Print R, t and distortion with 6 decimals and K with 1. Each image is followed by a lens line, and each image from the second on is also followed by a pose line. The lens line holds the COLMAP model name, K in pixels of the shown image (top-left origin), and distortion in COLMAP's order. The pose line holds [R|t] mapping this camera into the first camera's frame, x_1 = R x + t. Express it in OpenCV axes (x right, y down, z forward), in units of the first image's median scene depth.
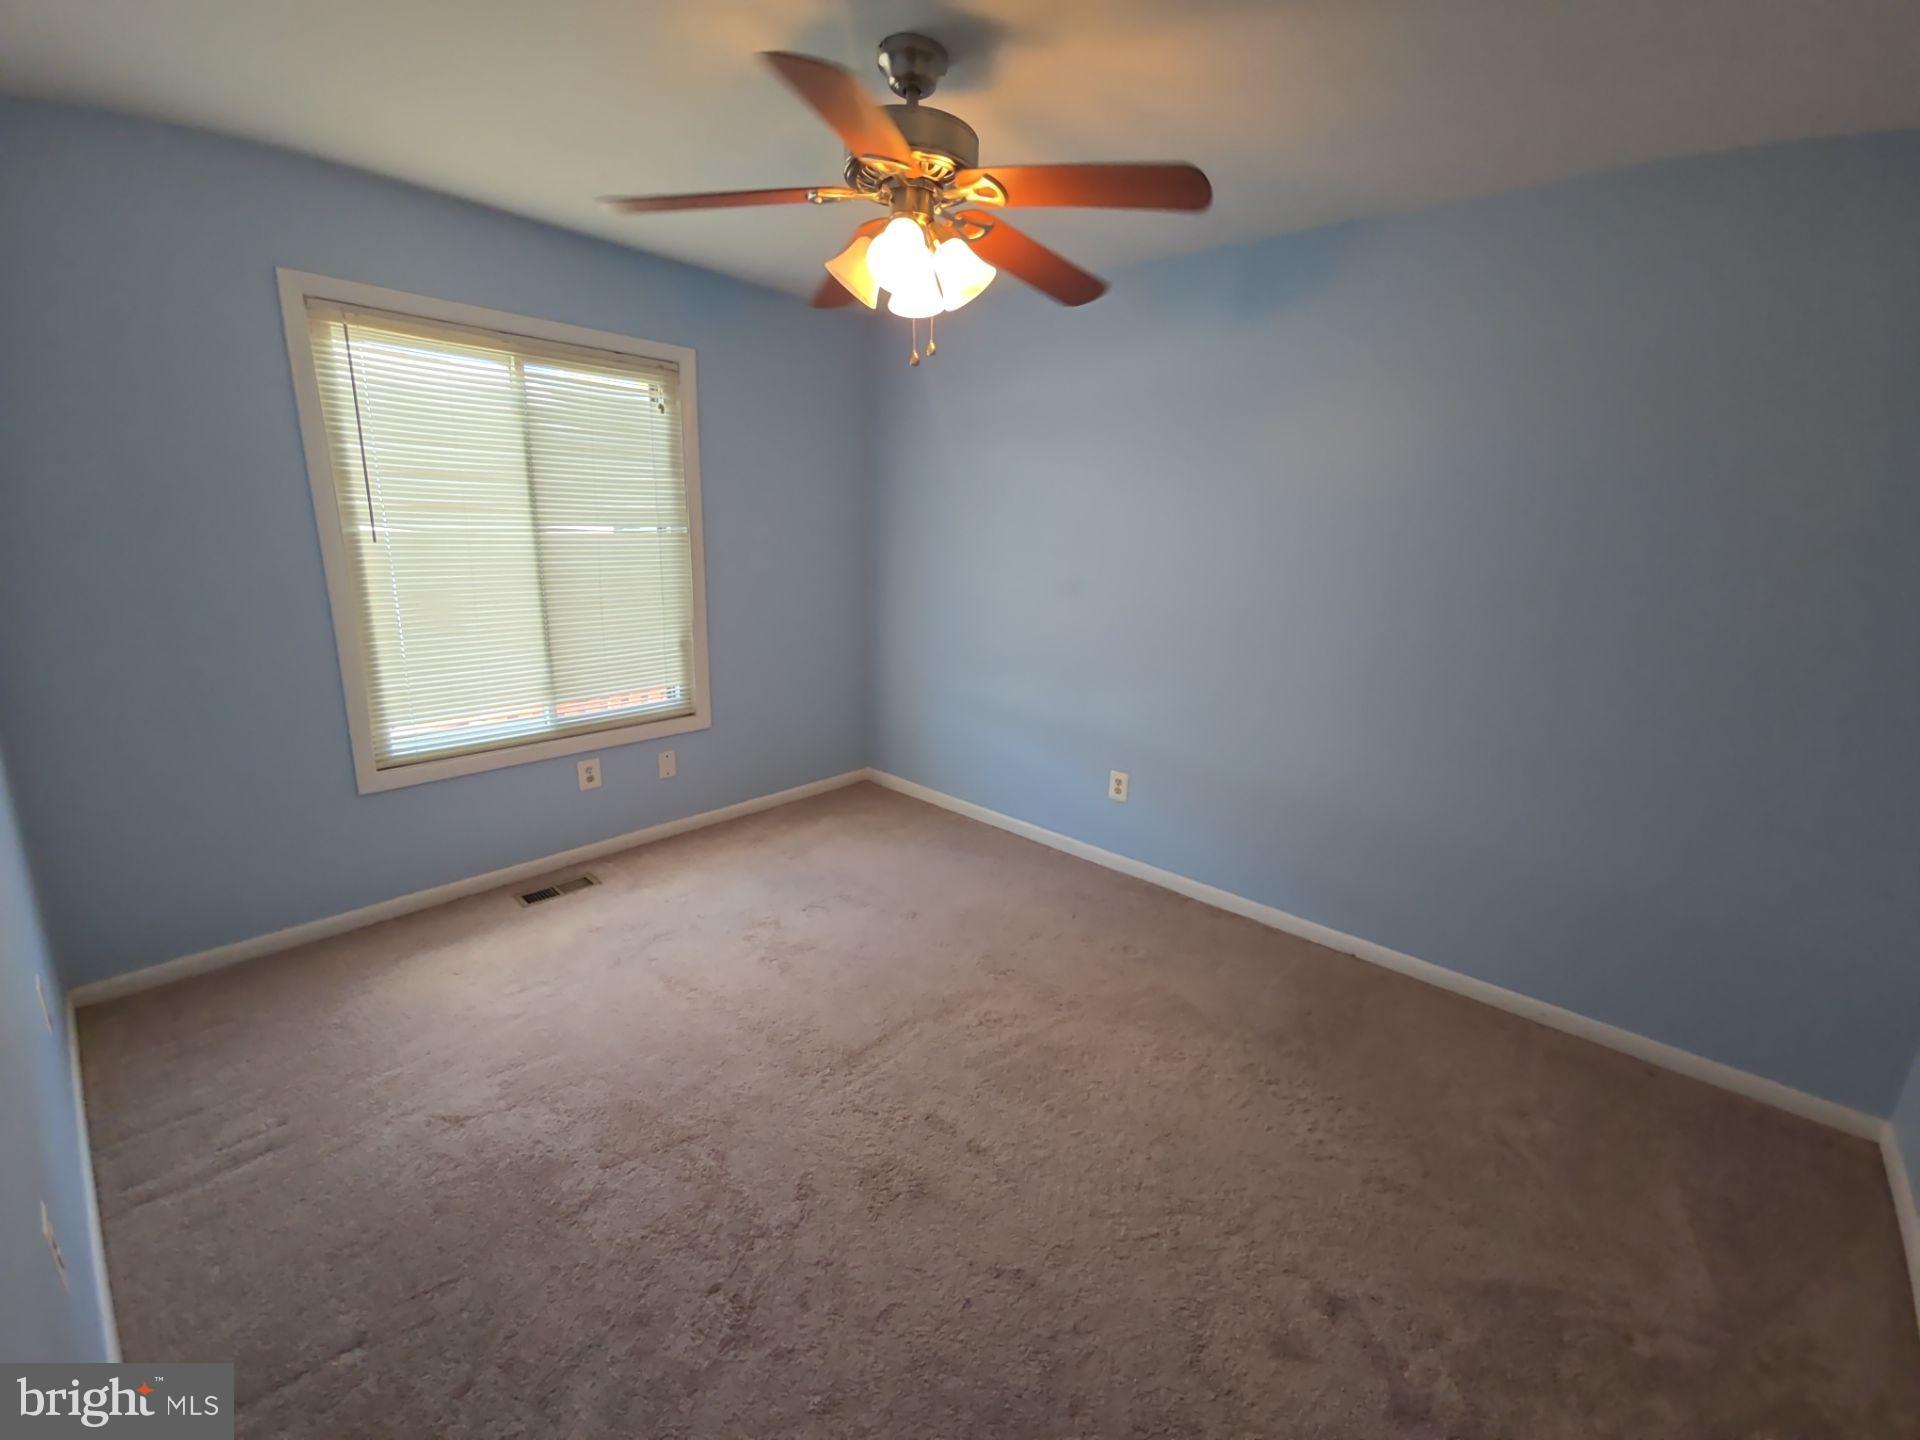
lens RADIAL K [[800.6, 0, 973.9], [0, 800.6, 729.1], [0, 0, 1]] dist [-0.000878, -0.000115]
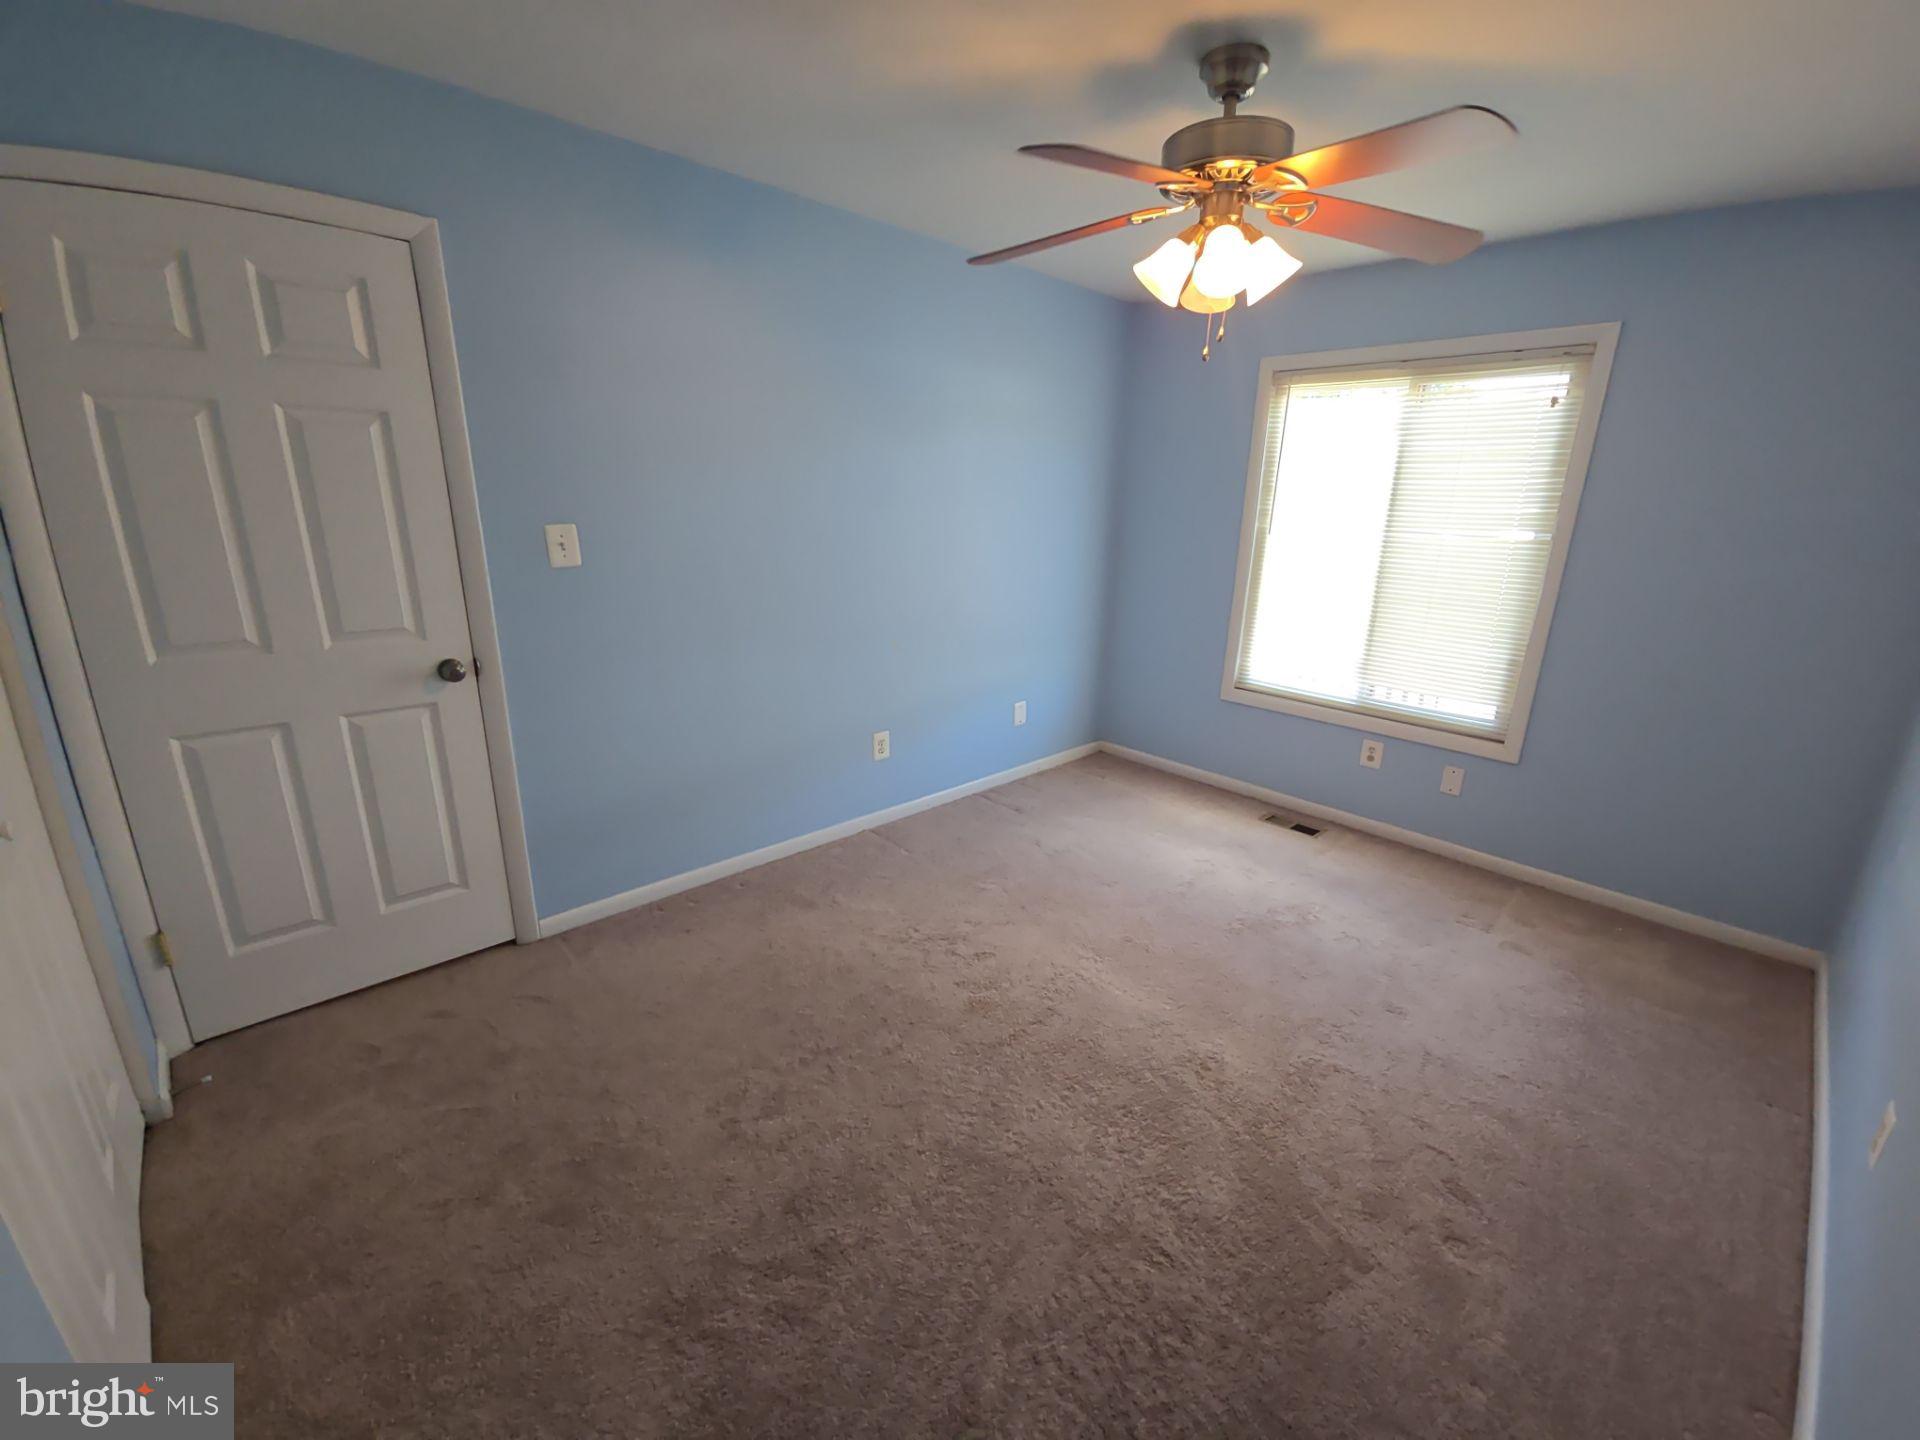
lens RADIAL K [[800.6, 0, 973.9], [0, 800.6, 729.1], [0, 0, 1]] dist [-0.000878, -0.000115]
pose [[-0.104008, 0.248124, -0.963129, 0.634383], [-0.283835, 0.920704, 0.267846, -0.116046], [0.953215, 0.301228, -0.025334, 0.508229]]
